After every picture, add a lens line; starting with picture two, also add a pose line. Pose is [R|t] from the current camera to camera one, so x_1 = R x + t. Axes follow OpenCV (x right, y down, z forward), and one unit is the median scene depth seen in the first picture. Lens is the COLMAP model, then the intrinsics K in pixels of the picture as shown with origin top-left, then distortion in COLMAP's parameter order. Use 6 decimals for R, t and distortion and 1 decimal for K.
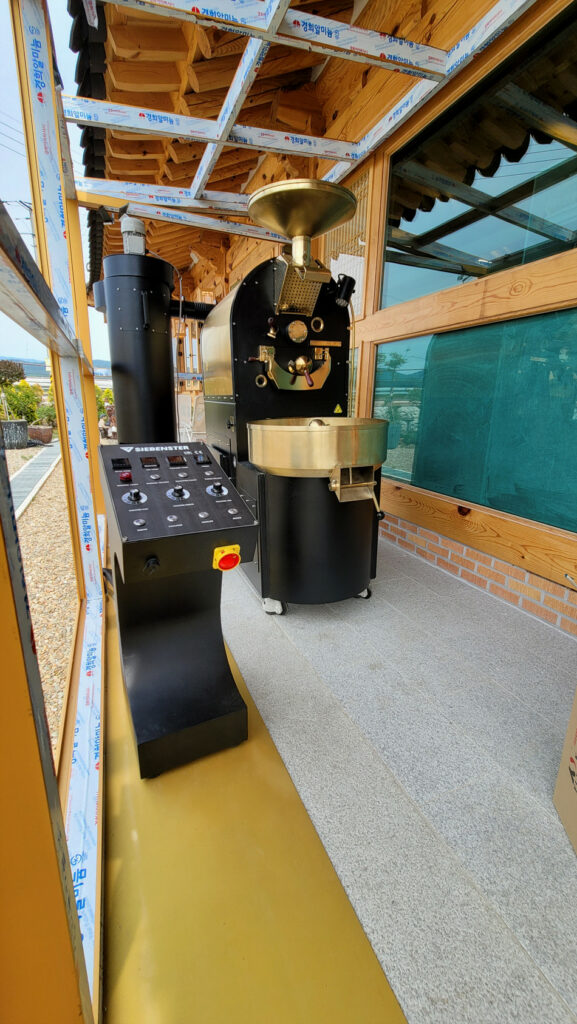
lens RADIAL K [[416.1, 0, 286.1], [0, 416.1, 511.8], [0, 0, 1]] dist [-0.001280, -0.000135]
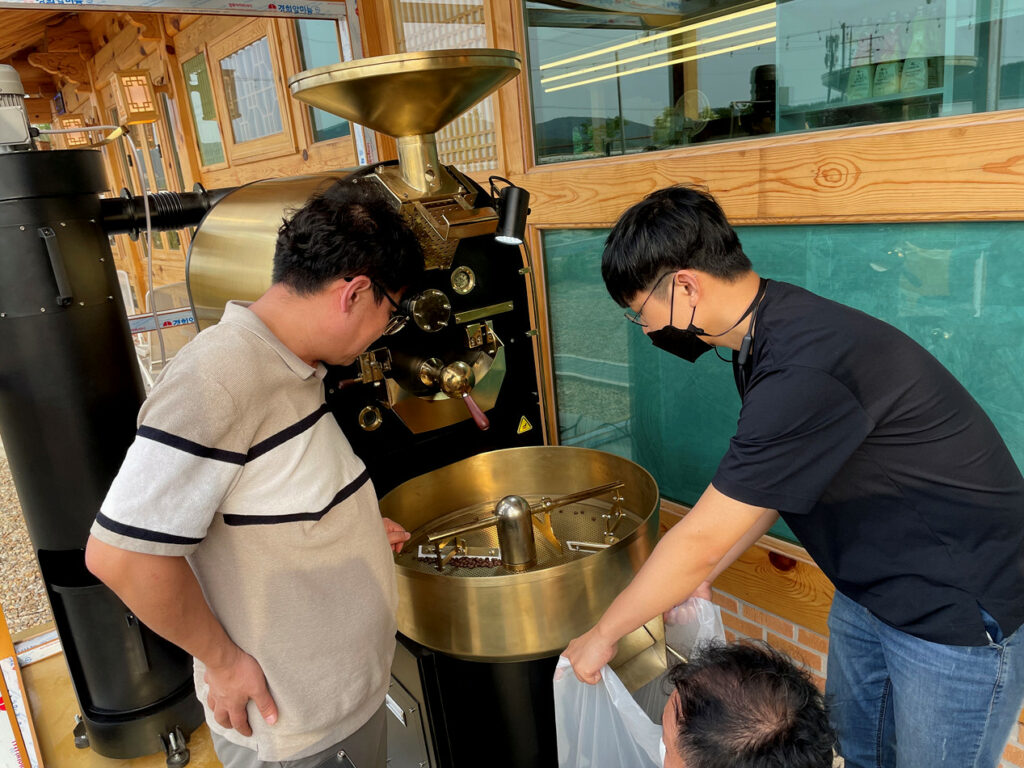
lens RADIAL K [[772.4, 0, 496.3], [0, 772.4, 388.3], [0, 0, 1]] dist [0.082677, -0.078782]
pose [[0.963778, -0.176192, 0.200220, -0.089213], [0.177646, 0.984035, 0.010829, -0.321482], [-0.198932, 0.025132, 0.979691, 0.104757]]
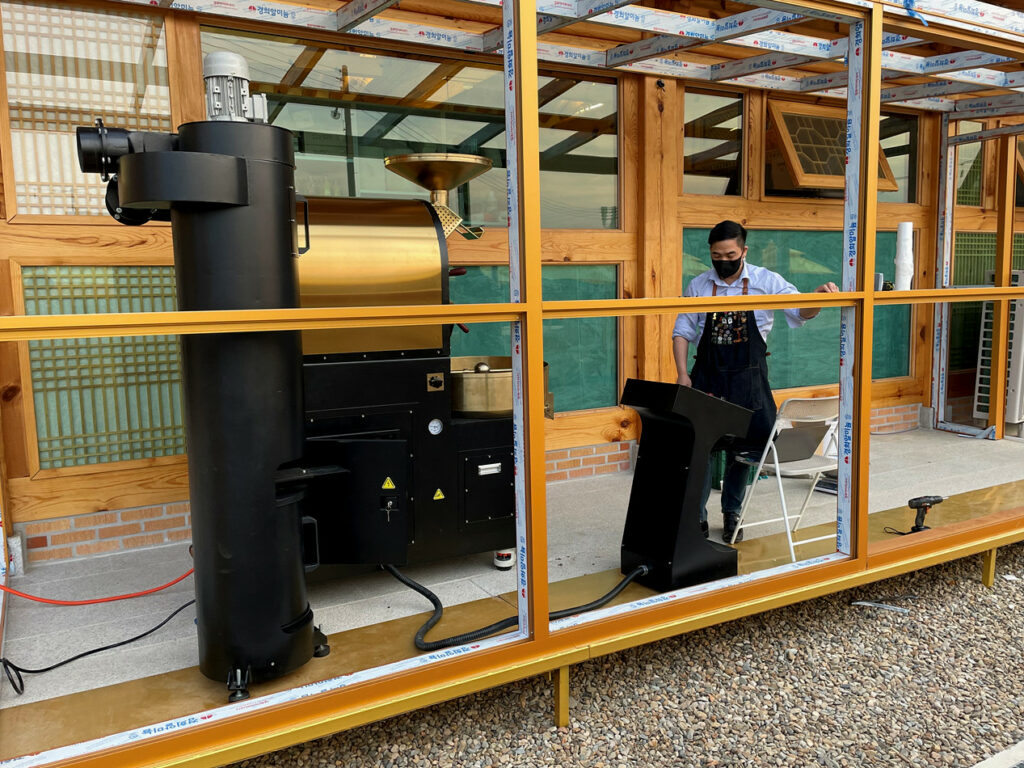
lens RADIAL K [[827.4, 0, 506.1], [0, 827.4, 385.0], [0, 0, 1]] dist [0.083278, -0.077273]
pose [[-0.114089, -0.130264, 0.984893, -1.750952], [0.276034, 0.948175, 0.157383, -0.423760], [-0.954353, 0.289819, -0.072219, 0.991123]]
